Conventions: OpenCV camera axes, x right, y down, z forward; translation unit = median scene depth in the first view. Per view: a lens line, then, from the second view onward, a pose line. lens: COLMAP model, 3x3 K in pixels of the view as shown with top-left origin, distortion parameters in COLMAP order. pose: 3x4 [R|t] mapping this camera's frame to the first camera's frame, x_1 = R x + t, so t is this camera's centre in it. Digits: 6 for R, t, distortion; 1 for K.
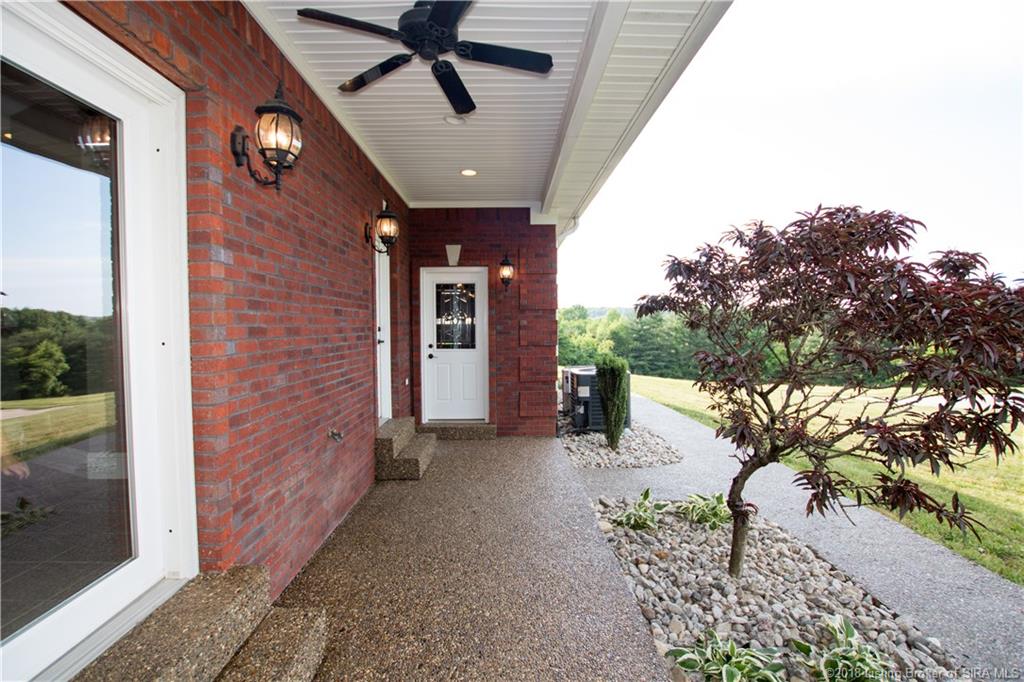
lens RADIAL K [[475.0, 0, 513.6], [0, 475.0, 345.7], [0, 0, 1]] dist [-0.032271, 0.004567]
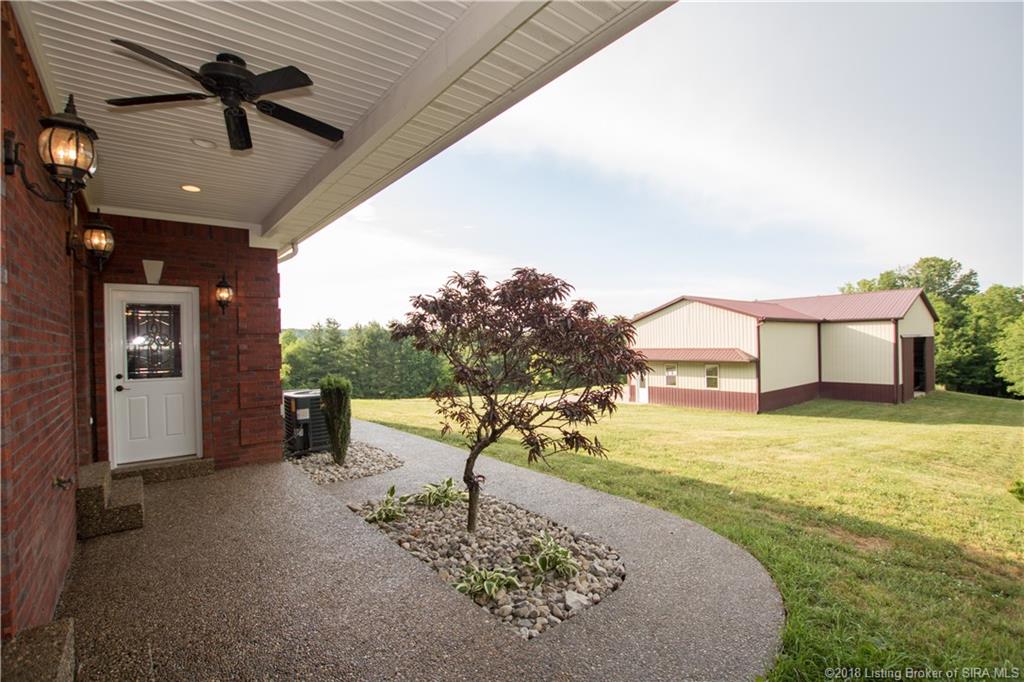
lens RADIAL K [[475.0, 0, 513.0], [0, 475.0, 346.1], [0, 0, 1]] dist [-0.032271, 0.004567]
pose [[0.791412, -0.014900, 0.611102, -0.189531], [0.042604, 0.998616, -0.030826, 0.003260], [-0.609797, 0.050431, 0.790951, -0.129204]]
